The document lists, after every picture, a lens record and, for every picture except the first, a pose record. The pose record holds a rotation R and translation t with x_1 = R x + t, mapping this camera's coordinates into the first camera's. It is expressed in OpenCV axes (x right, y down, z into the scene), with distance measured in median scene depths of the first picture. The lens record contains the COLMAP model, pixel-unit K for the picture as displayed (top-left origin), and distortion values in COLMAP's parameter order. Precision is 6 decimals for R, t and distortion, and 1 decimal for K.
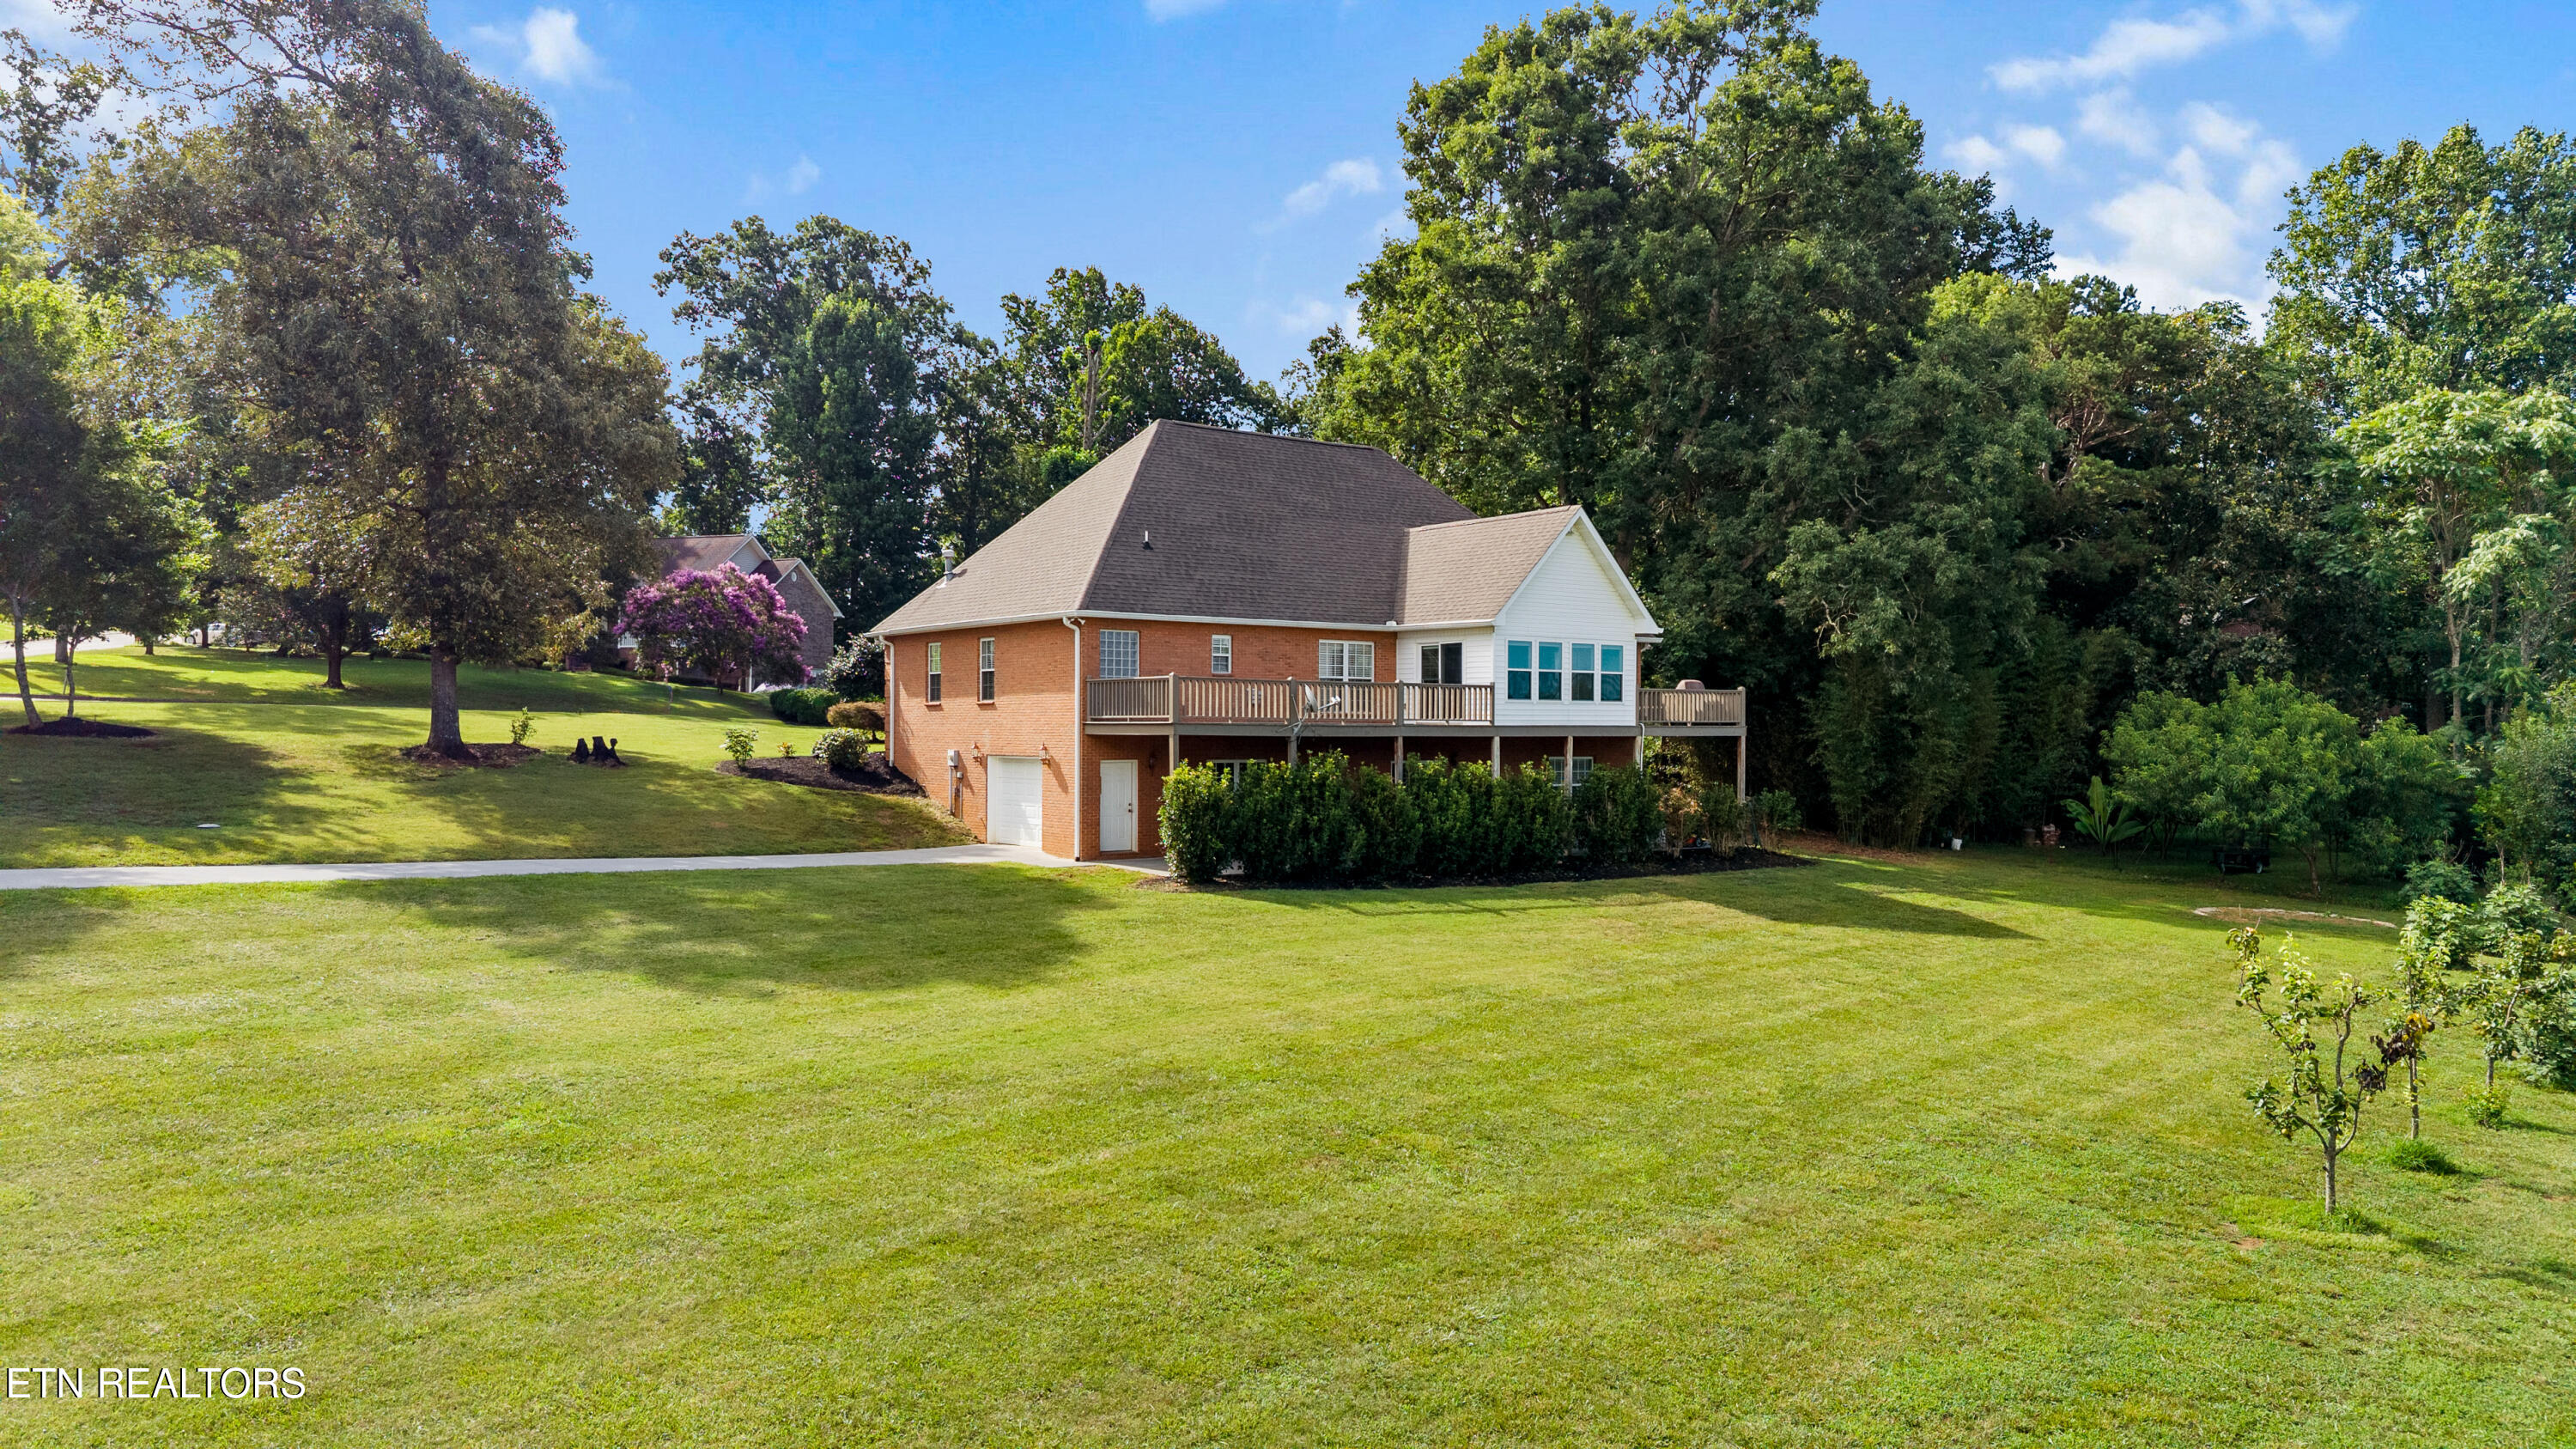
lens RADIAL K [[1814.1, 0, 1288.0], [0, 1814.1, 724.5], [0, 0, 1]] dist [0.007667, -0.000223]
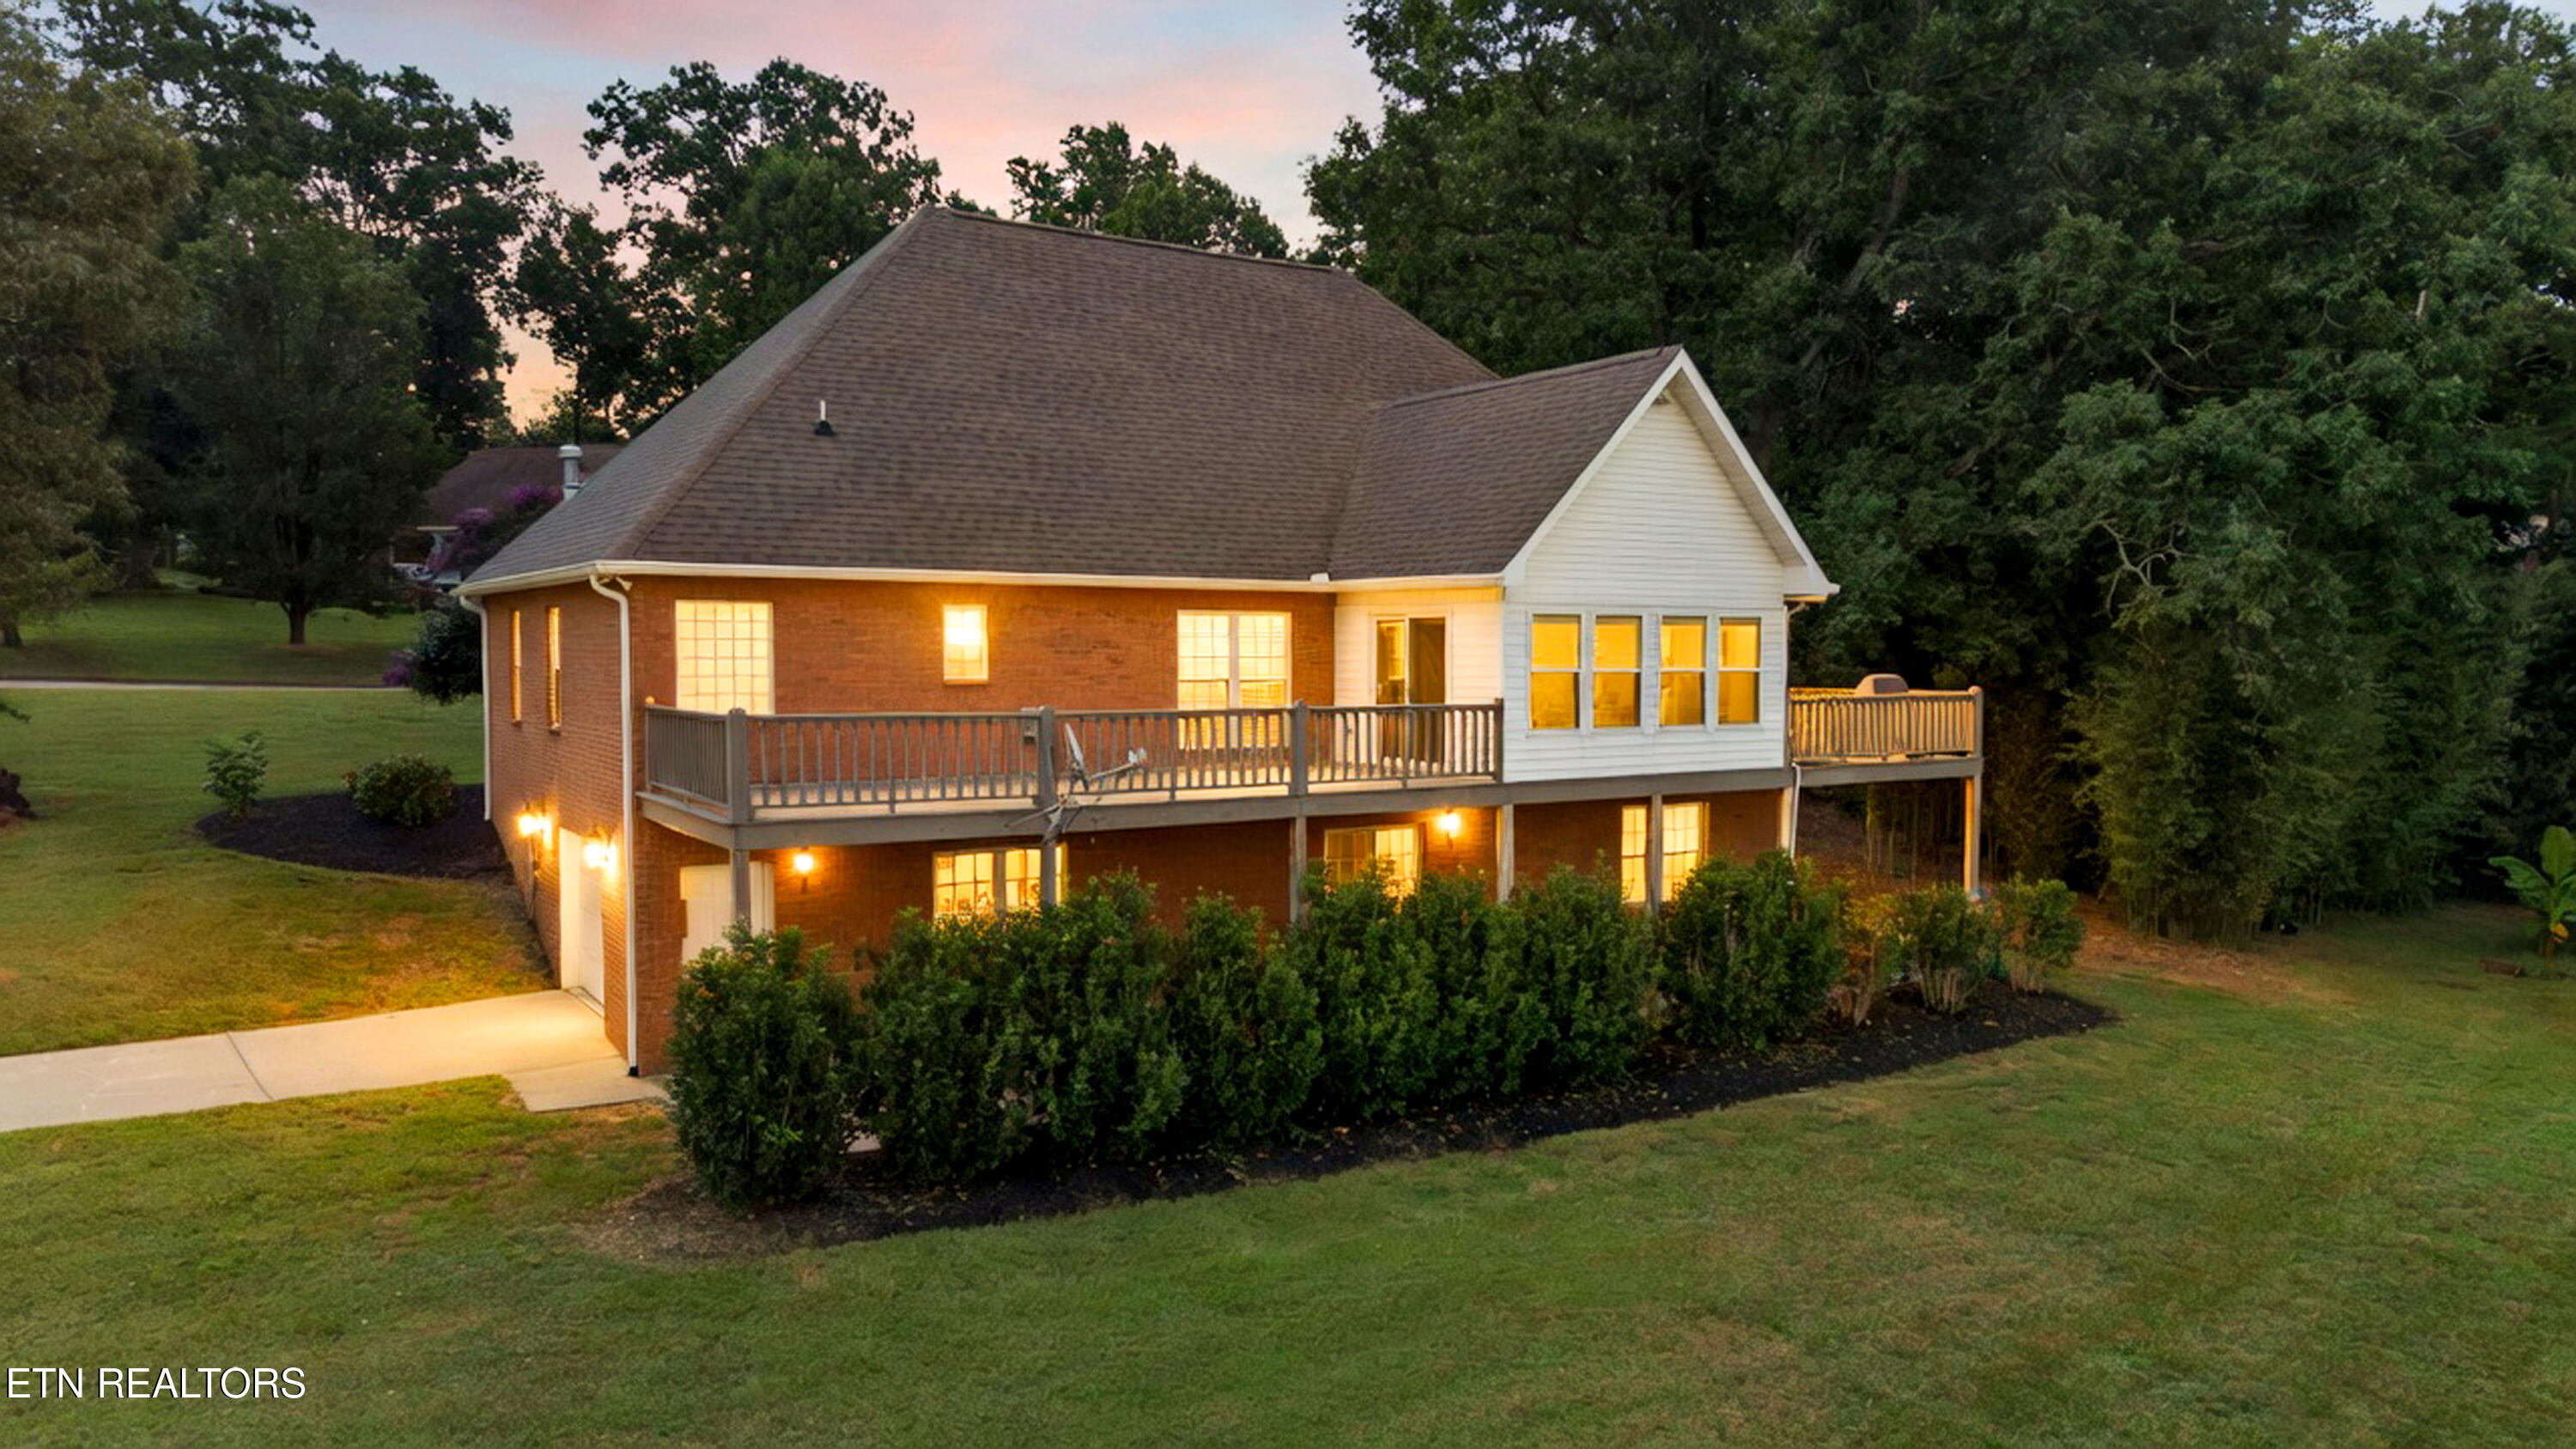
lens RADIAL K [[1753.6, 0, 1288.0], [0, 1753.6, 724.5], [0, 0, 1]] dist [-0.002980, 0.000947]
pose [[0.997708, 0.004137, -0.067539, 0.074658], [-0.000603, 0.998633, 0.052263, -0.035634], [0.067663, -0.052103, 0.996347, 0.438743]]
